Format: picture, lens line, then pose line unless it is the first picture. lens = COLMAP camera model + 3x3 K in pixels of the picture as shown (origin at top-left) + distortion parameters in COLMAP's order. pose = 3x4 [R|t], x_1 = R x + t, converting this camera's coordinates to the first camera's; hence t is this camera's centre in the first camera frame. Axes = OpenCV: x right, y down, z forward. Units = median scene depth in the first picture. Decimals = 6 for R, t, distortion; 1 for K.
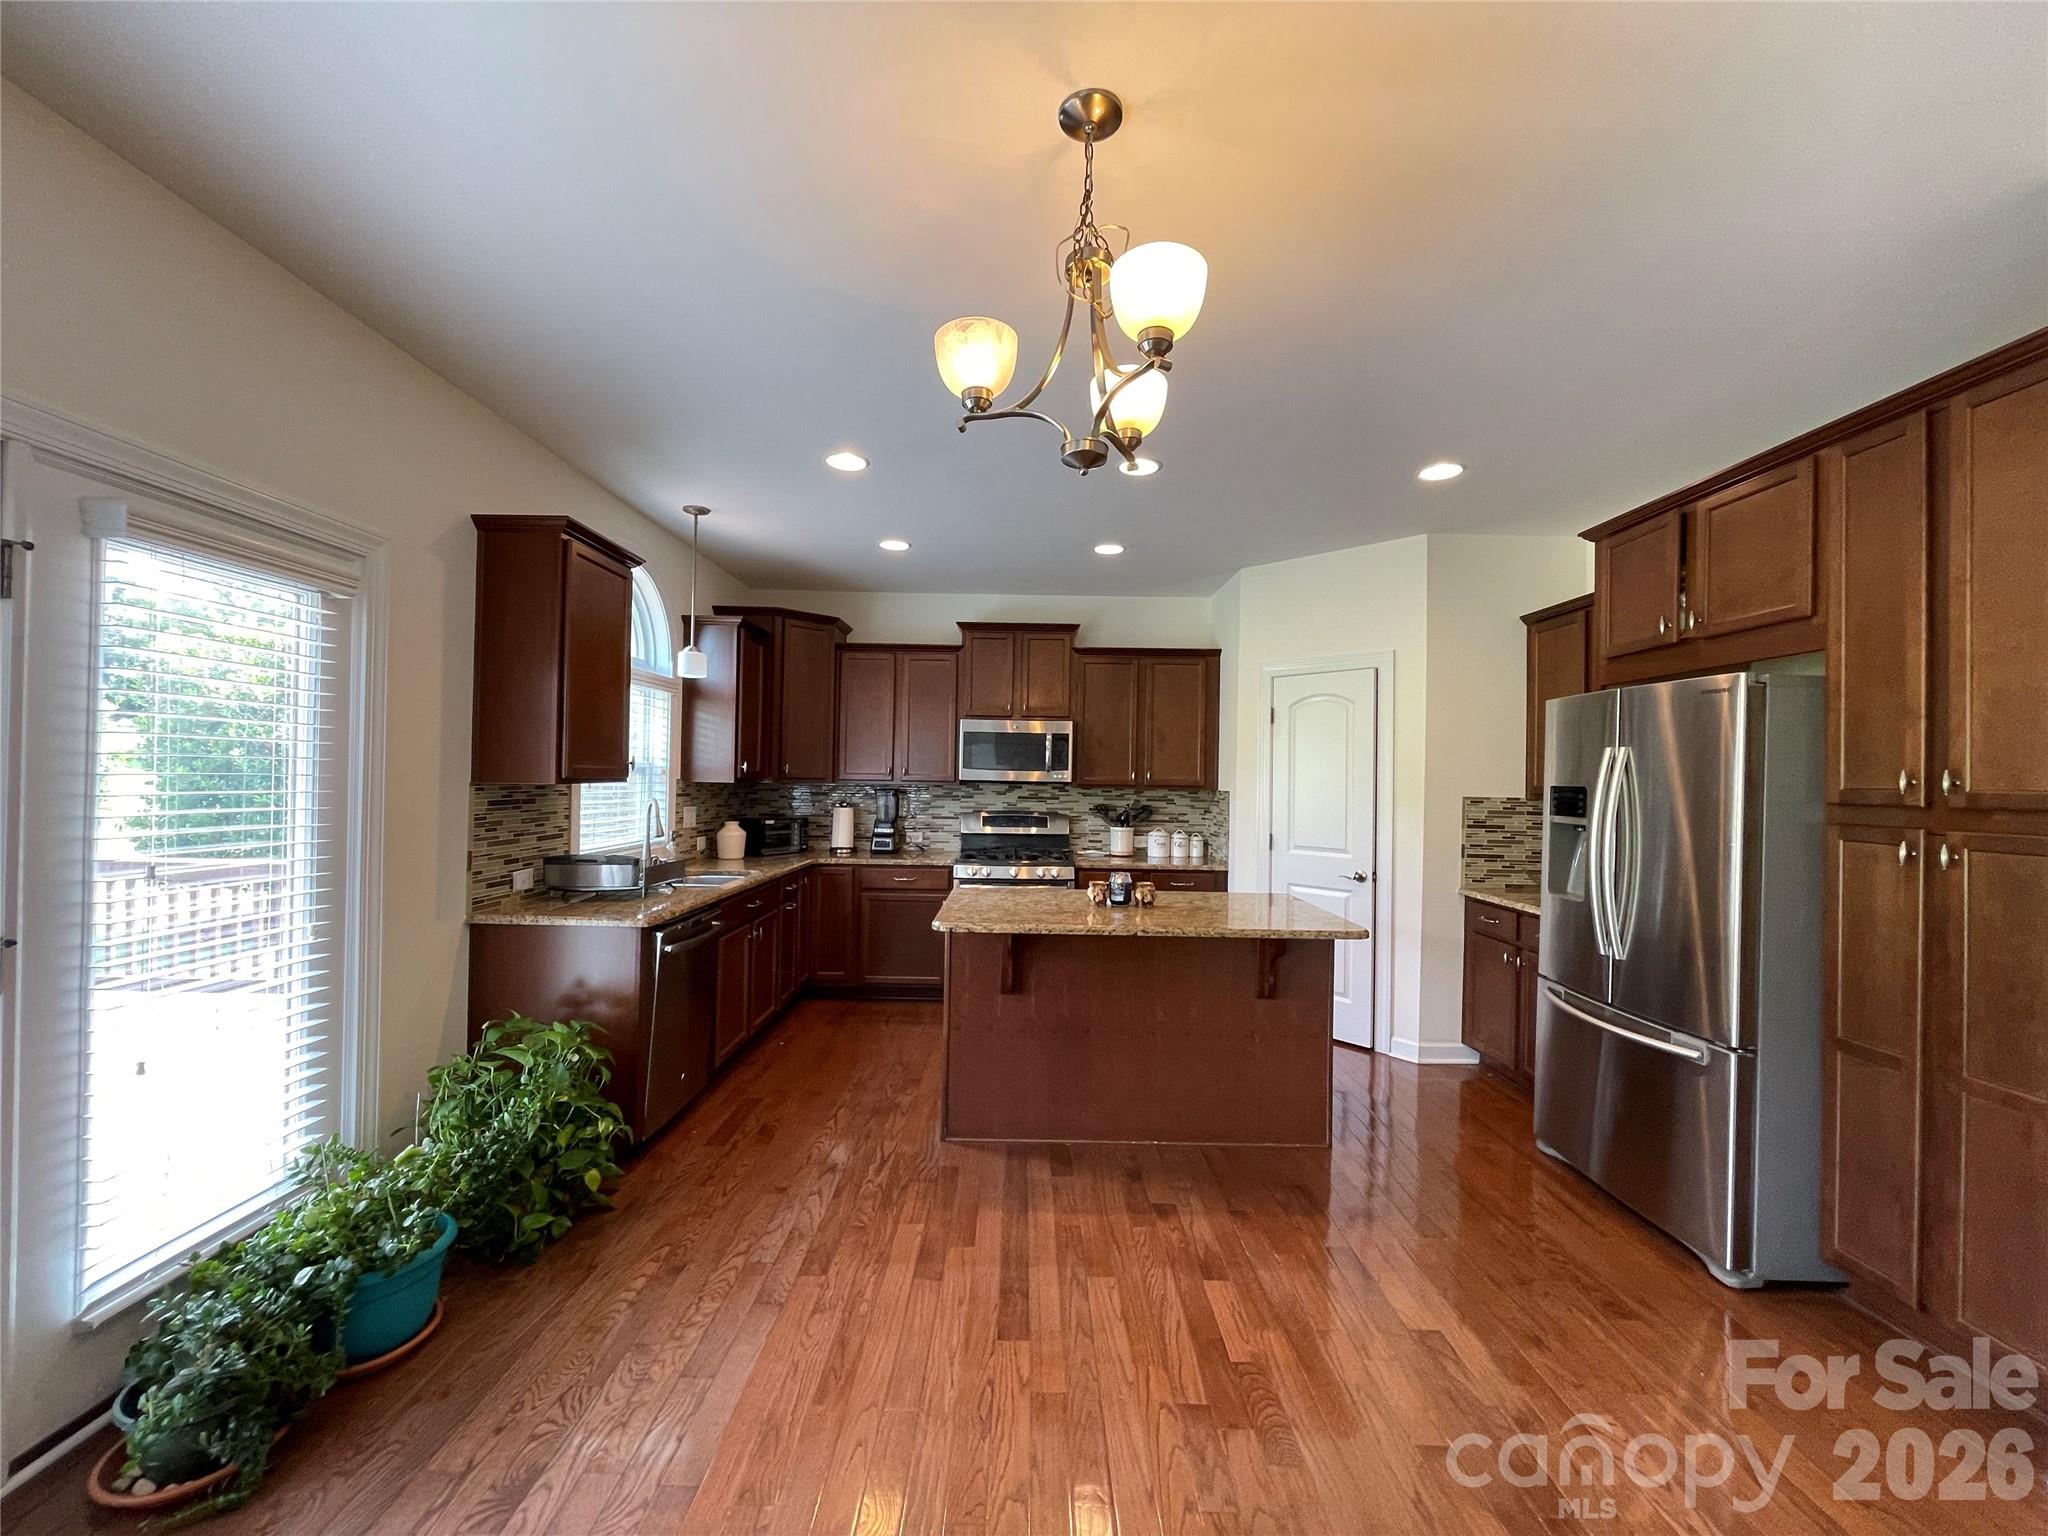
lens RADIAL K [[823.5, 0, 1018.5], [0, 823.5, 772.9], [0, 0, 1]] dist [-0.000467, -0.001487]
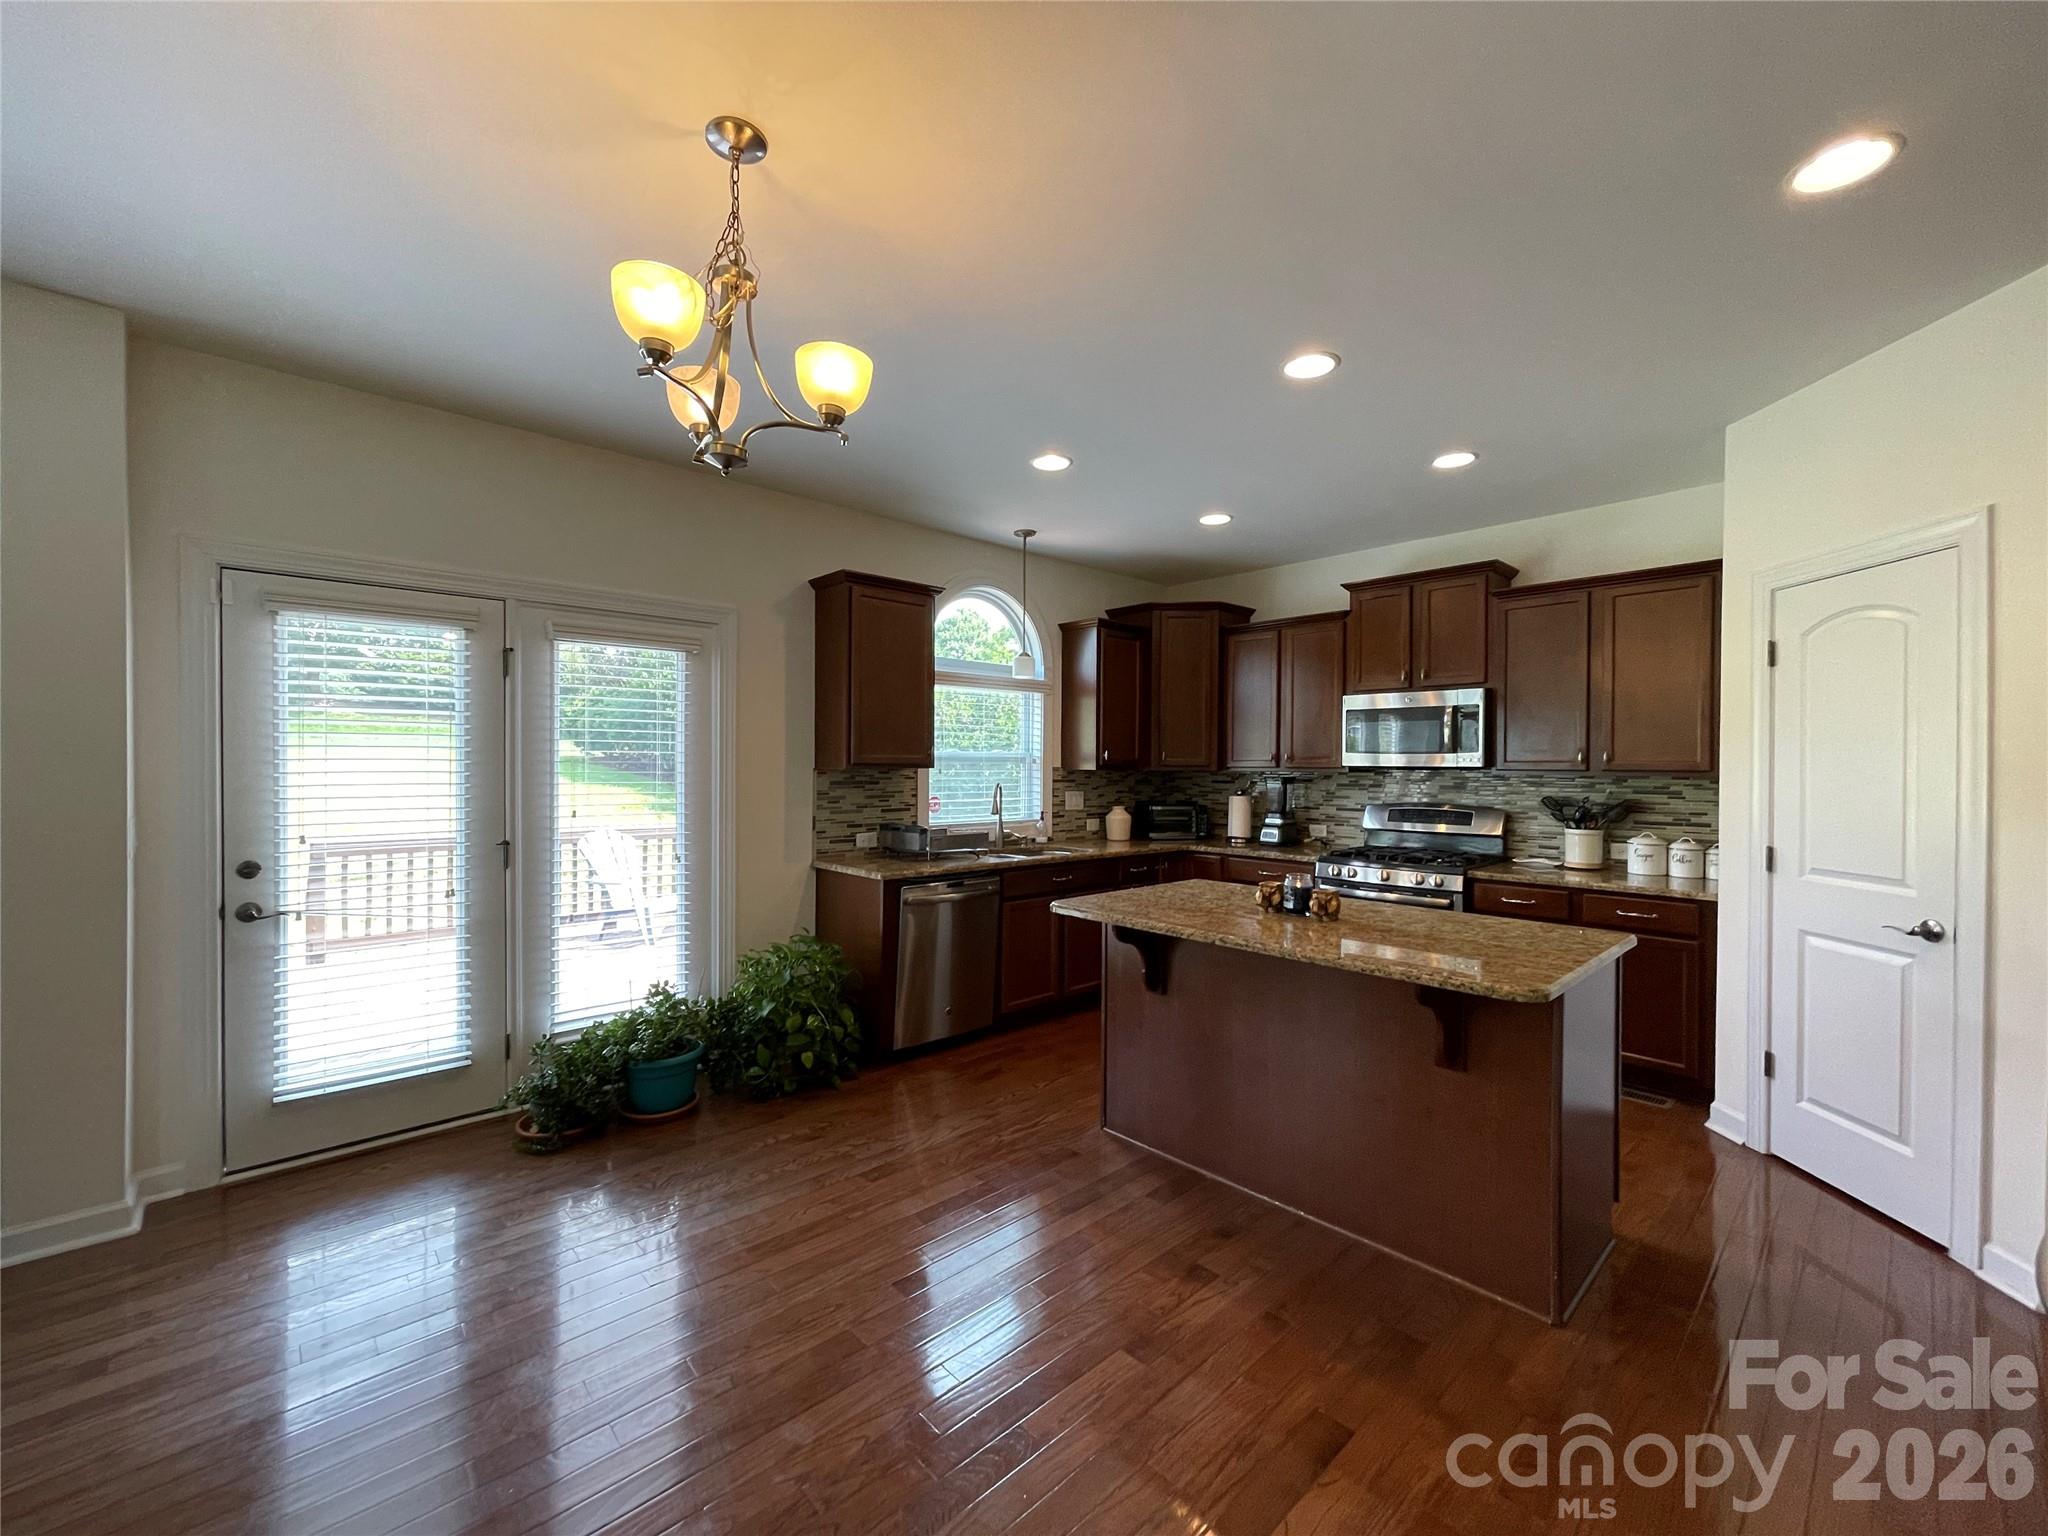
lens RADIAL K [[823.5, 0, 1020.5], [0, 823.5, 773.3], [0, 0, 1]] dist [-0.000467, -0.001487]
pose [[0.683297, -0.004521, -0.730126, 0.454473], [0.009198, 0.999955, 0.002415, 0.015152], [0.730082, -0.008366, 0.683308, 0.210864]]
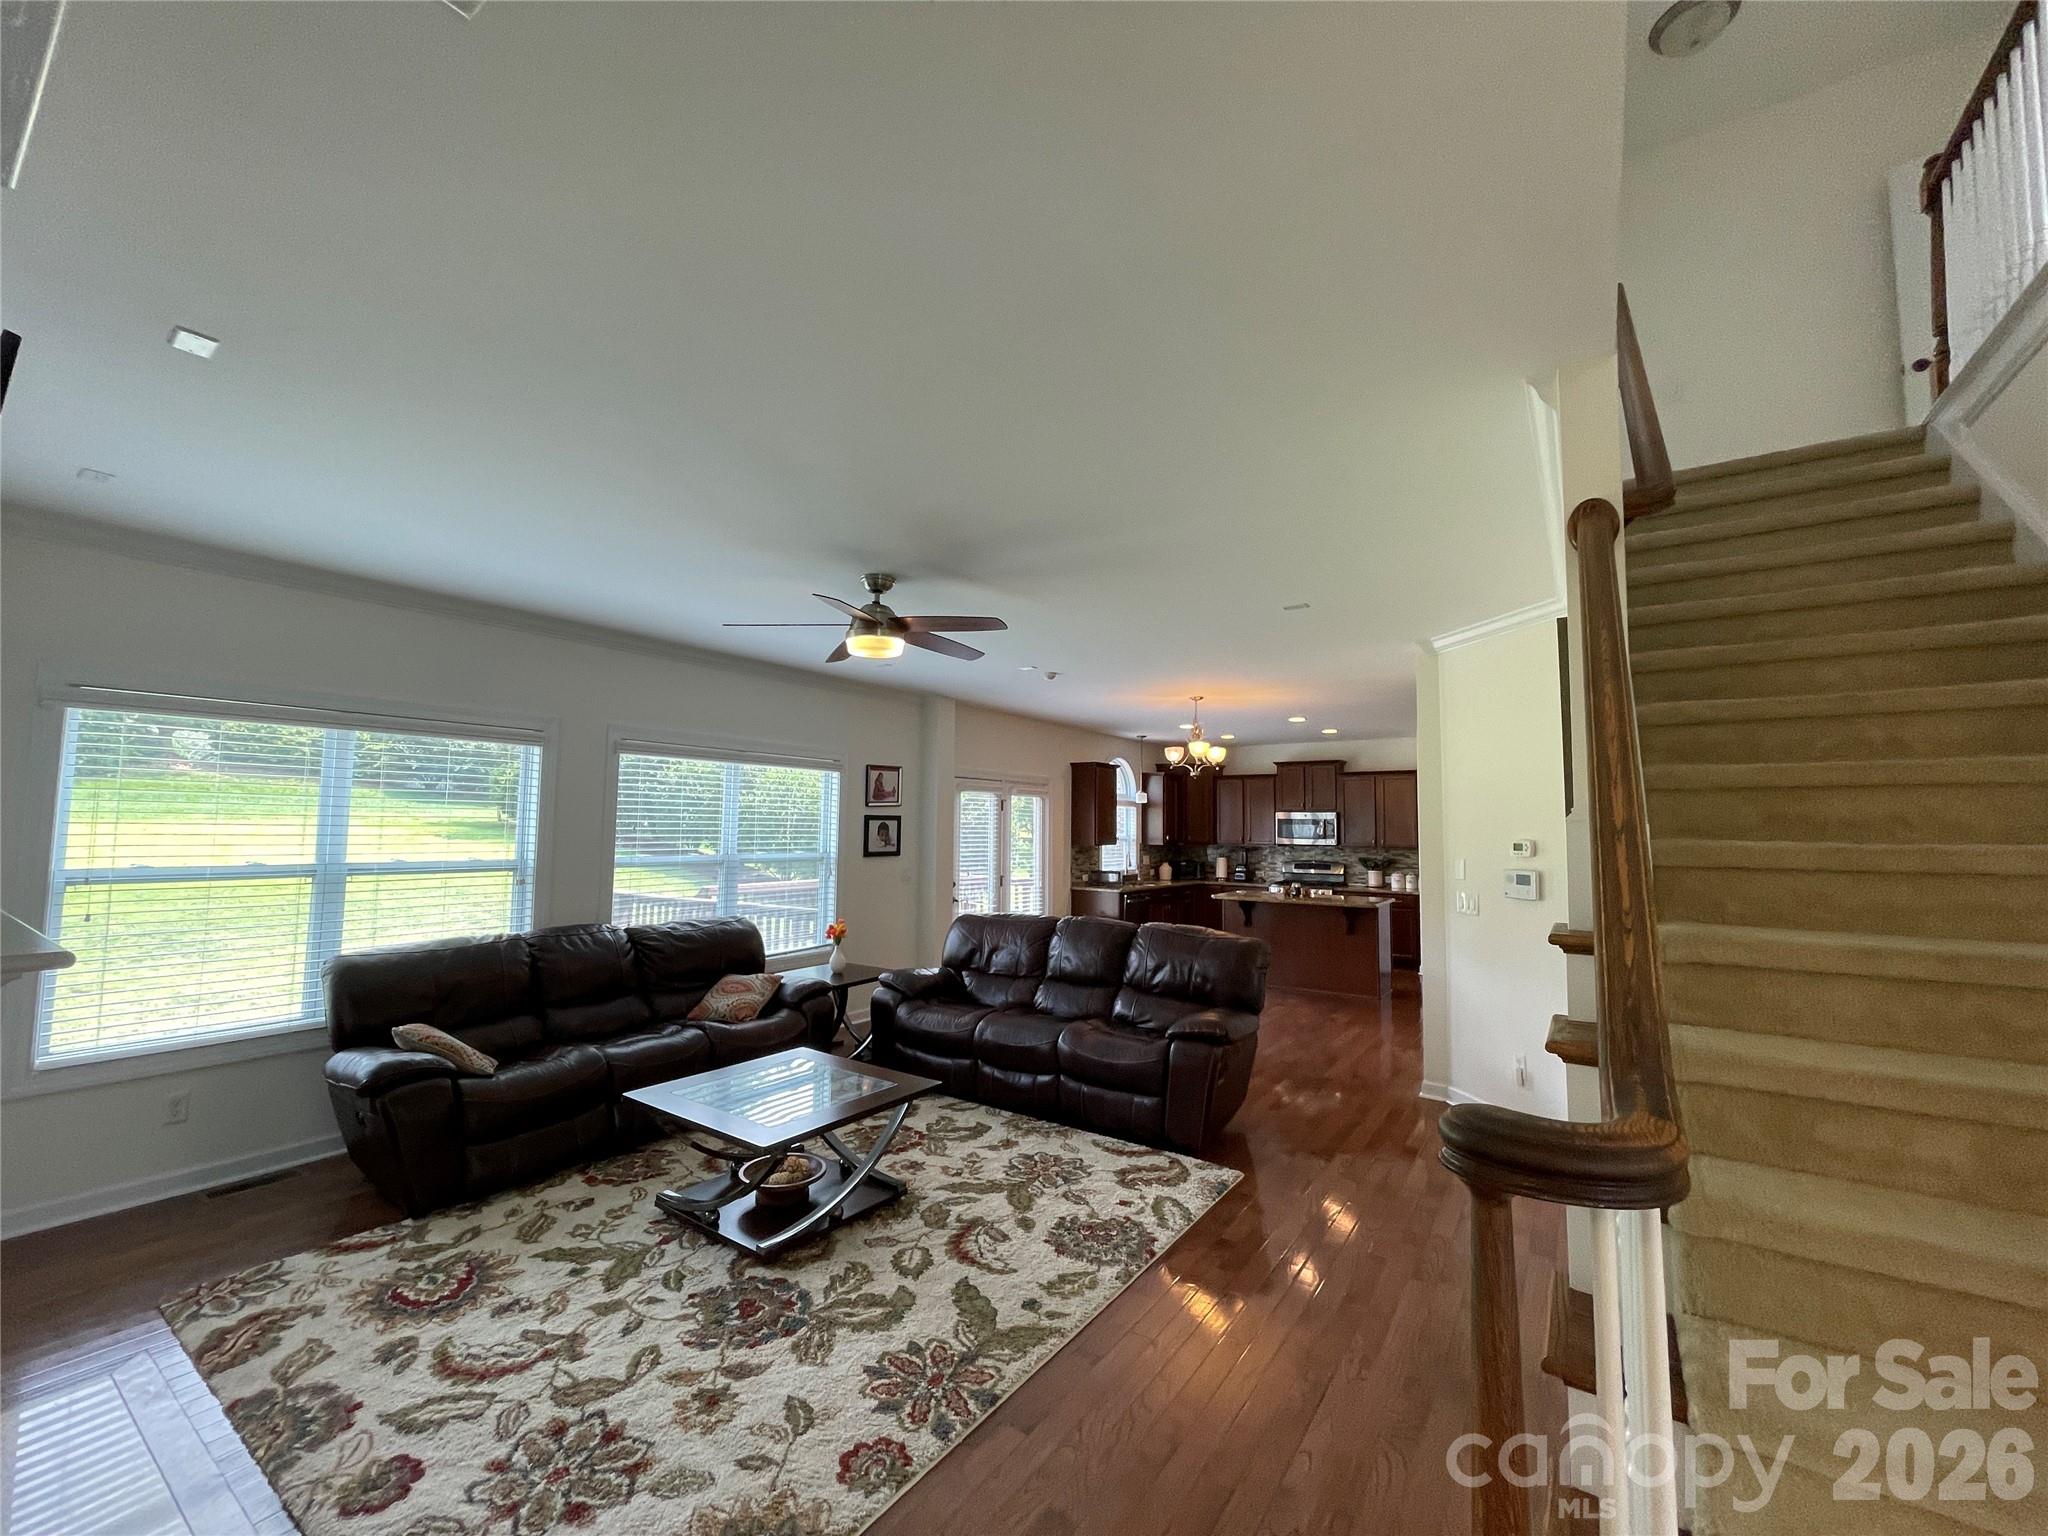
lens RADIAL K [[823.5, 0, 1016.4], [0, 823.5, 769.1], [0, 0, 1]] dist [-0.000467, -0.001487]
pose [[0.823632, -0.047810, -0.565106, 0.722898], [0.005188, 0.997034, -0.076790, -0.028628], [0.567101, 0.060315, 0.821437, -1.302540]]
